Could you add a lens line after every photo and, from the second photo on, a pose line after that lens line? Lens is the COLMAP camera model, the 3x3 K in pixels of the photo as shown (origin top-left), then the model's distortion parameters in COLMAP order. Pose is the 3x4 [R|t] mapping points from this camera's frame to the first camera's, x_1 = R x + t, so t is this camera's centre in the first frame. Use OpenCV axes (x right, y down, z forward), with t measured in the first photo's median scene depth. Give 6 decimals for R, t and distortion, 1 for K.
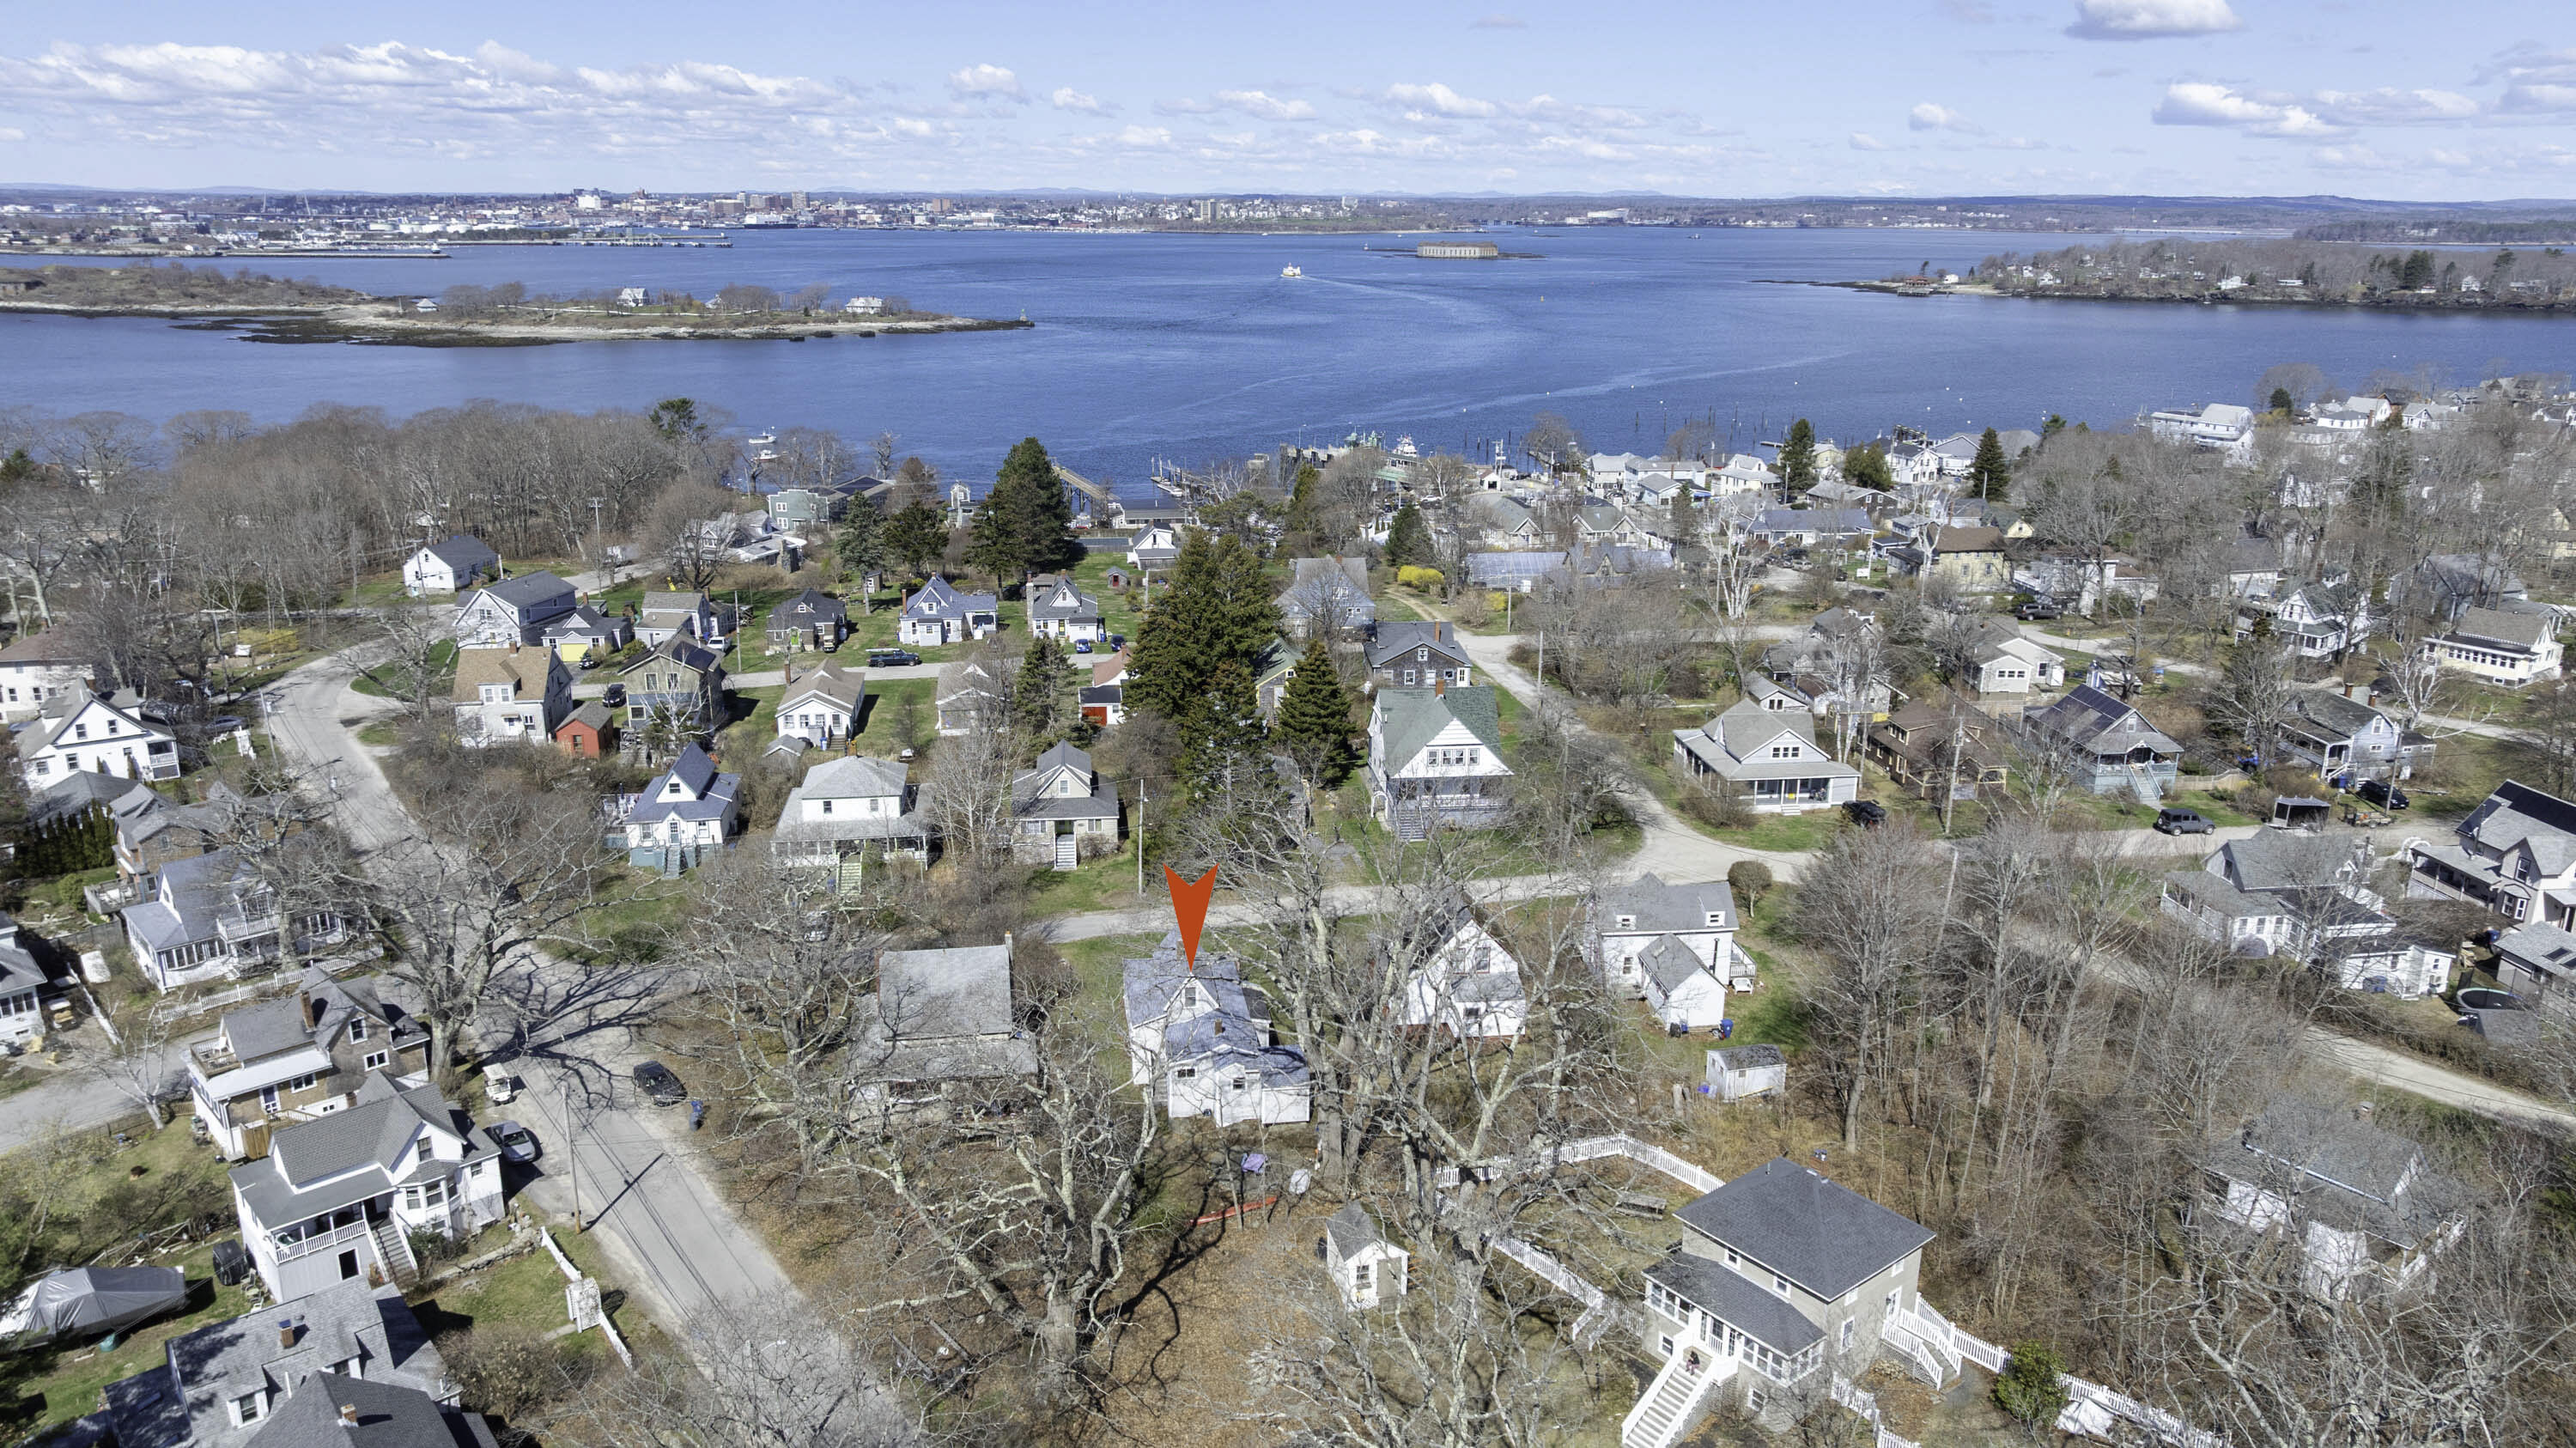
lens RADIAL K [[1835.4, 0, 1288.0], [0, 1835.4, 724.0], [0, 0, 1]] dist [-0.028710, 0.039537]
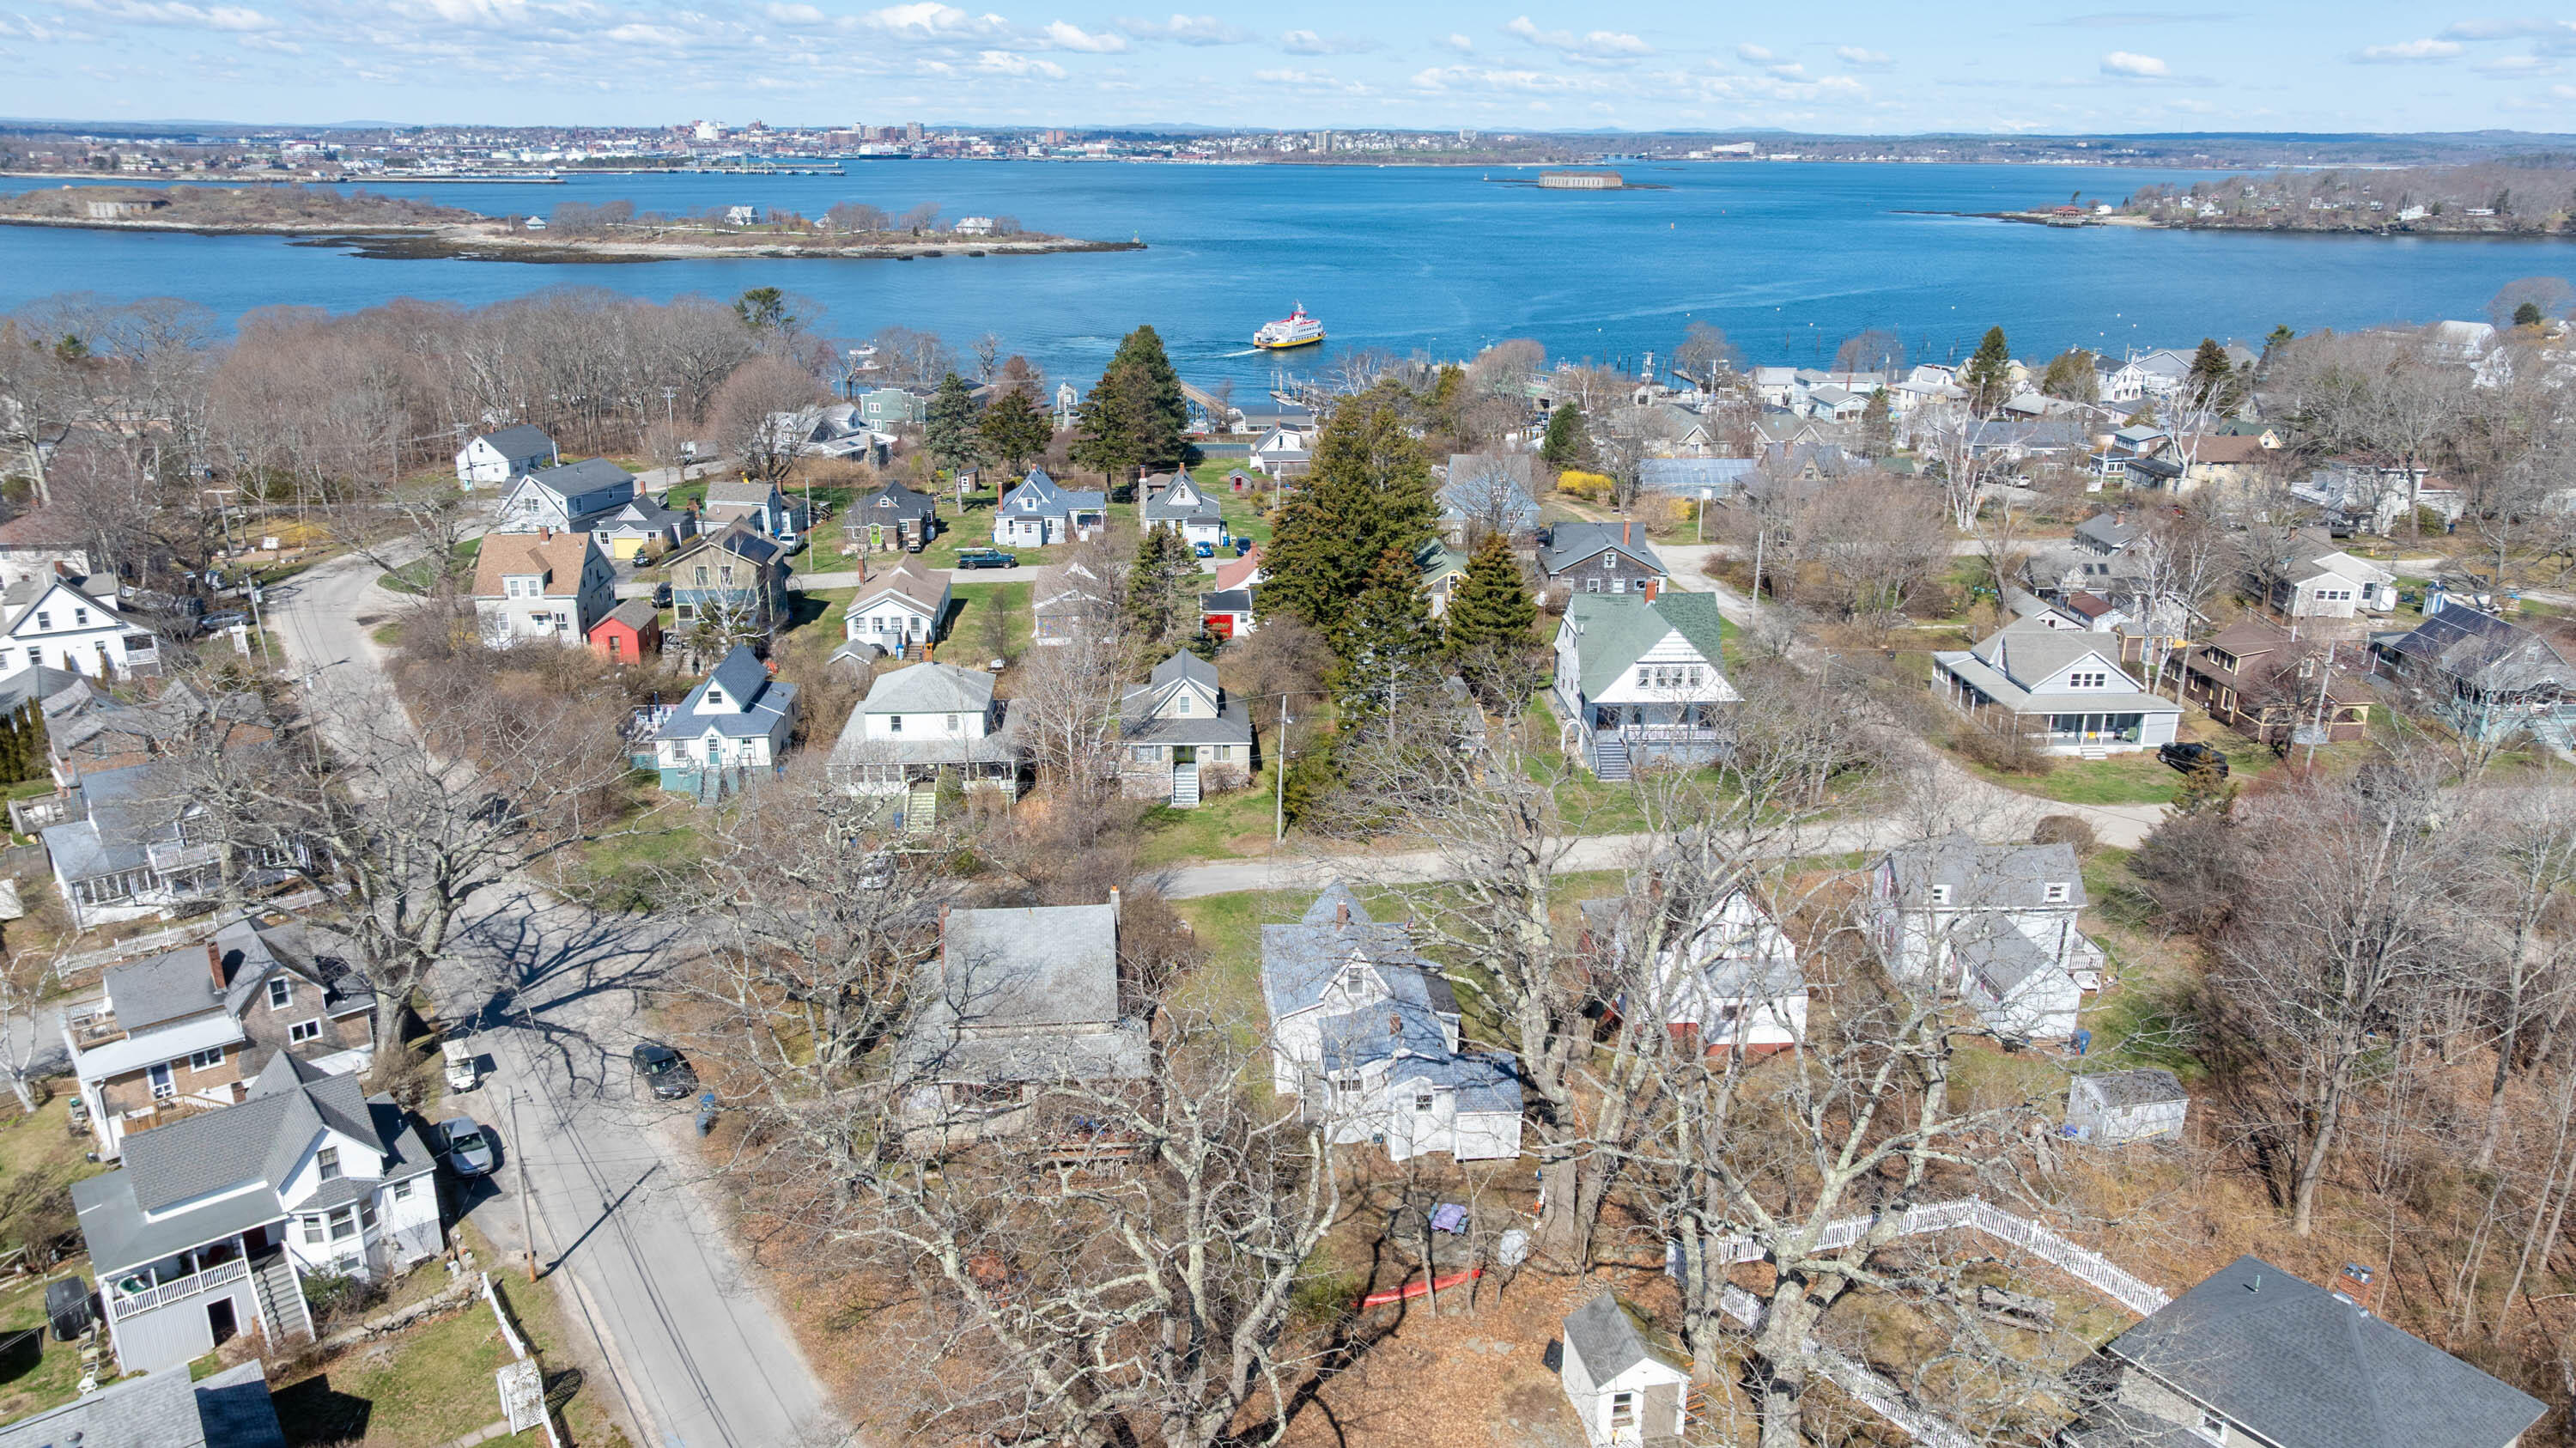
lens RADIAL K [[1835.4, 0, 1288.0], [0, 1835.4, 724.0], [0, 0, 1]] dist [-0.028710, 0.039537]
pose [[0.998216, 0.020183, -0.056183, -0.027831], [-0.018393, 0.999312, 0.032196, 0.014268], [0.056794, -0.031105, 0.997901, 0.174567]]
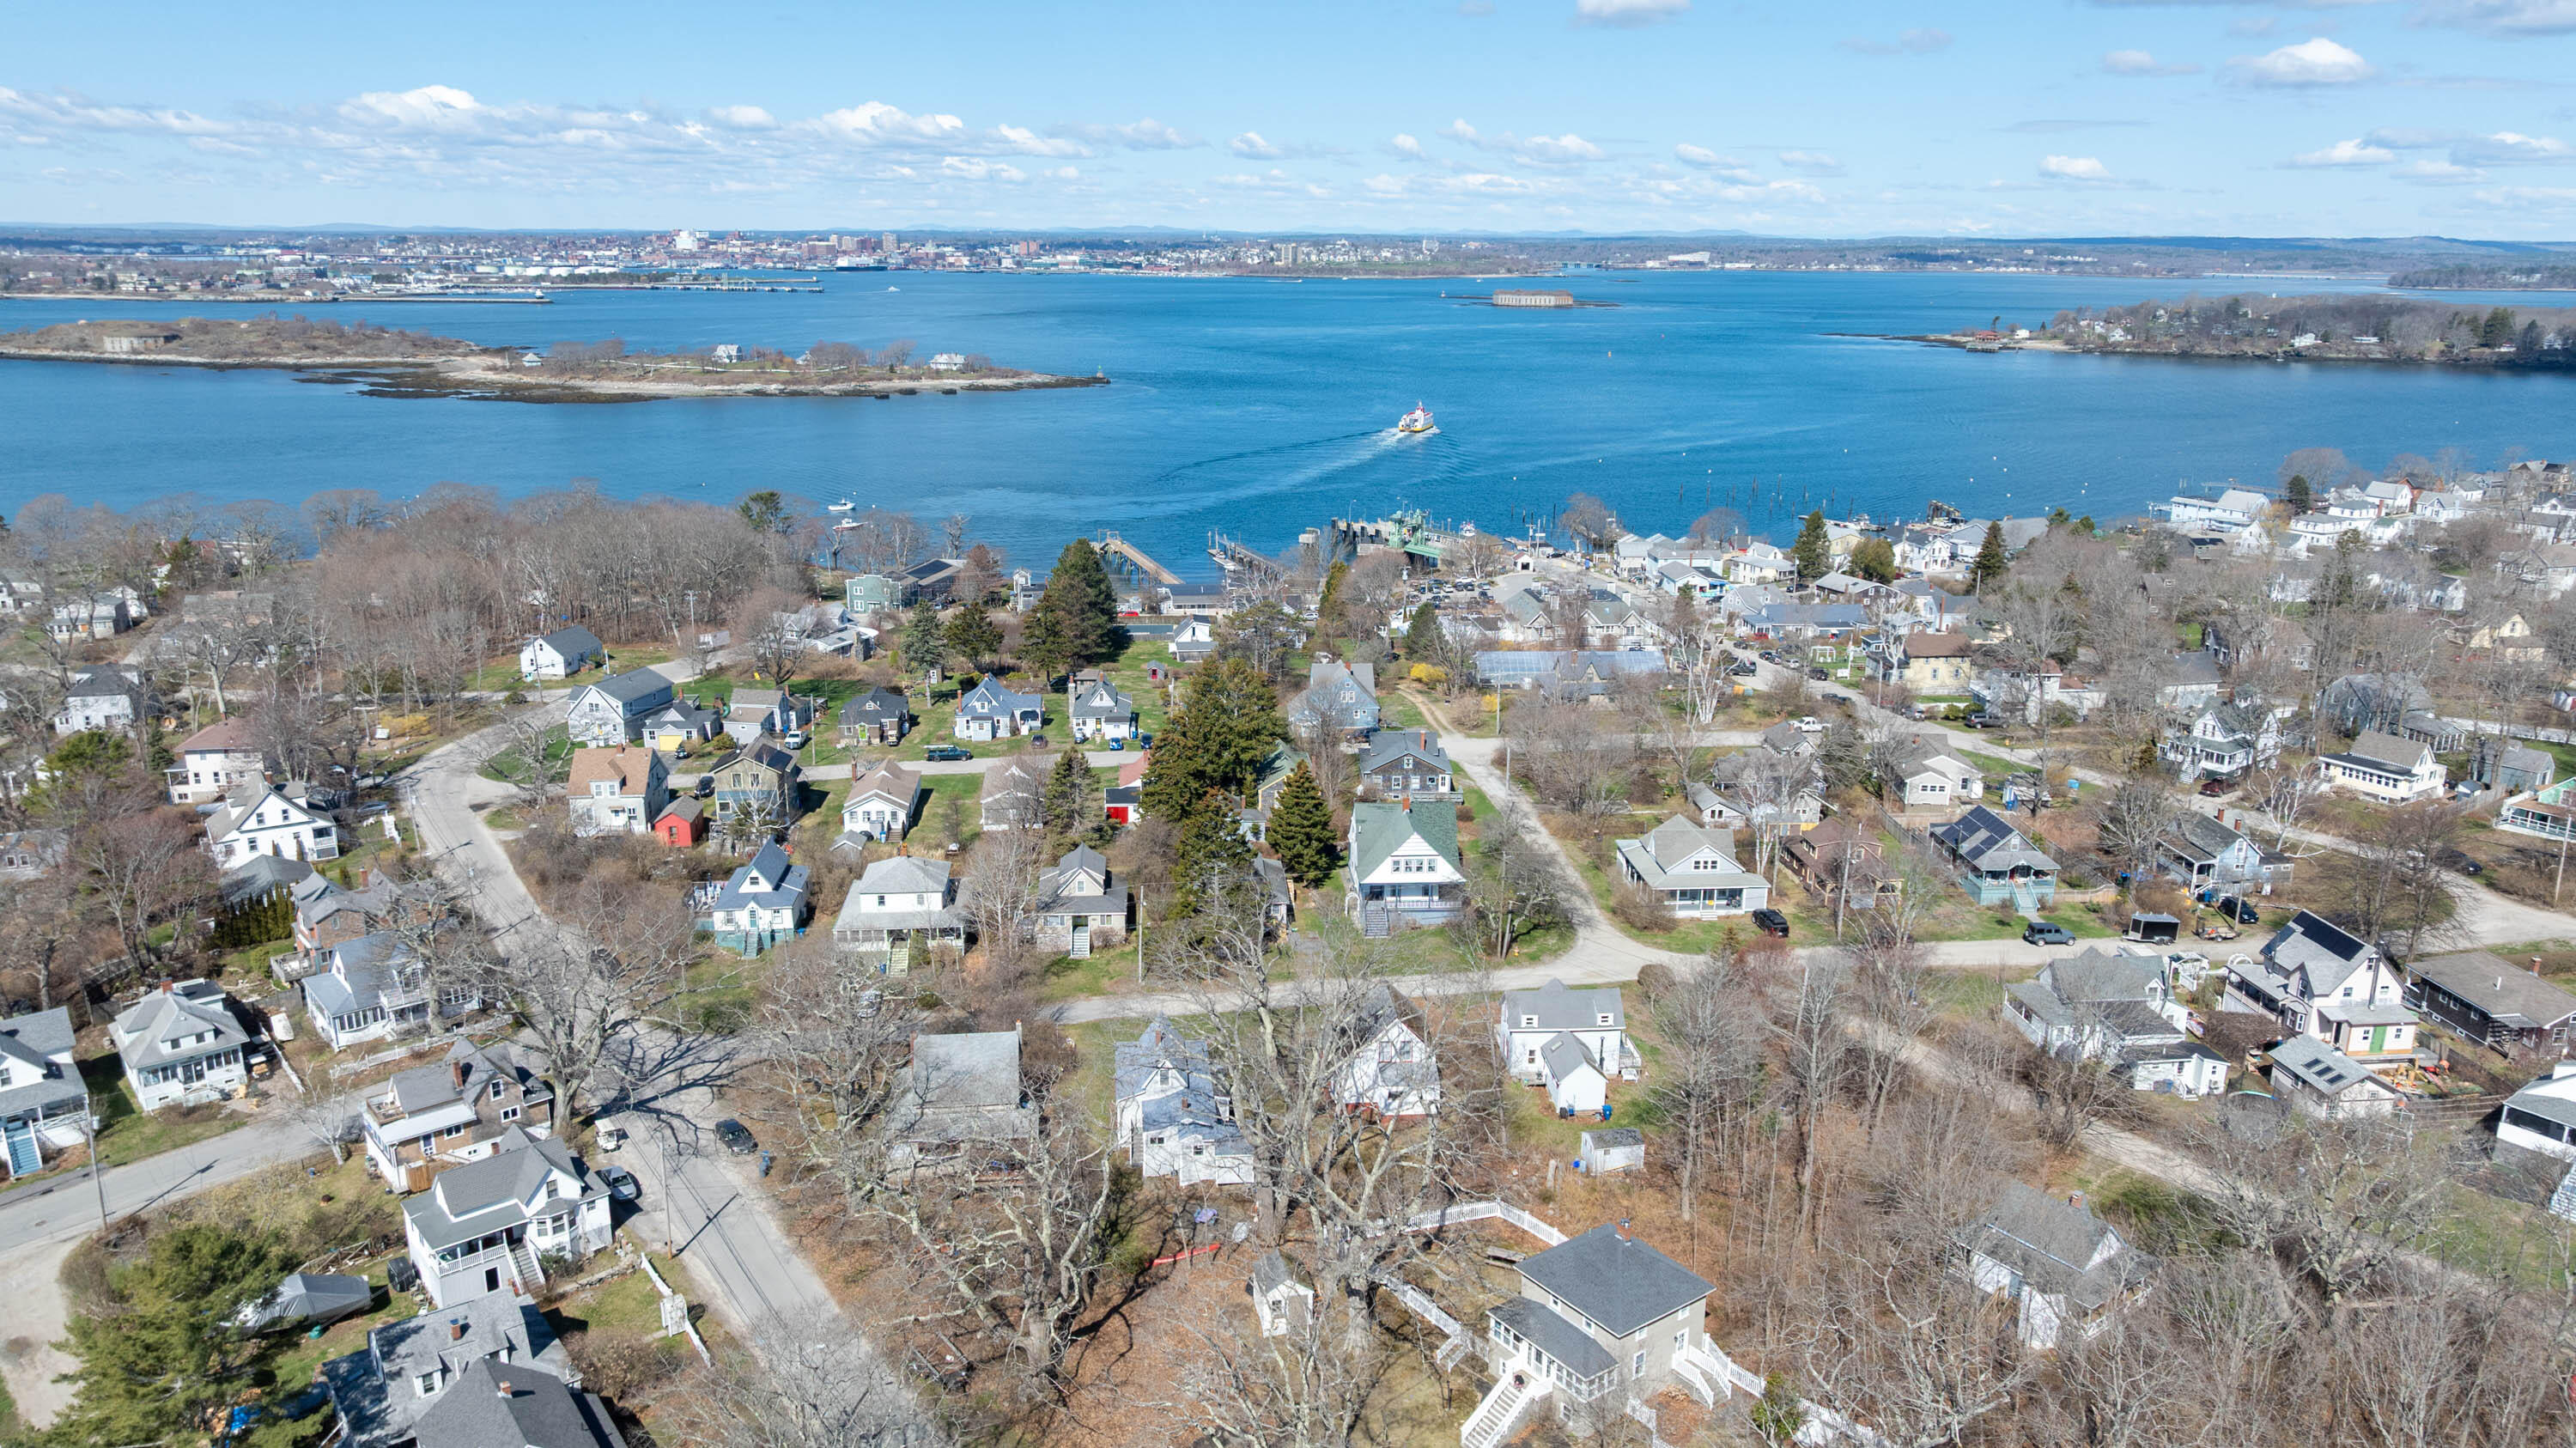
lens RADIAL K [[1834.5, 0, 1288.0], [0, 1834.5, 724.0], [0, 0, 1]] dist [-0.011627, 0.000965]
pose [[0.998991, 0.013244, -0.042919, 0.053744], [-0.014059, 0.999726, -0.018731, -0.044700], [0.042660, 0.019315, 0.998903, -0.154563]]
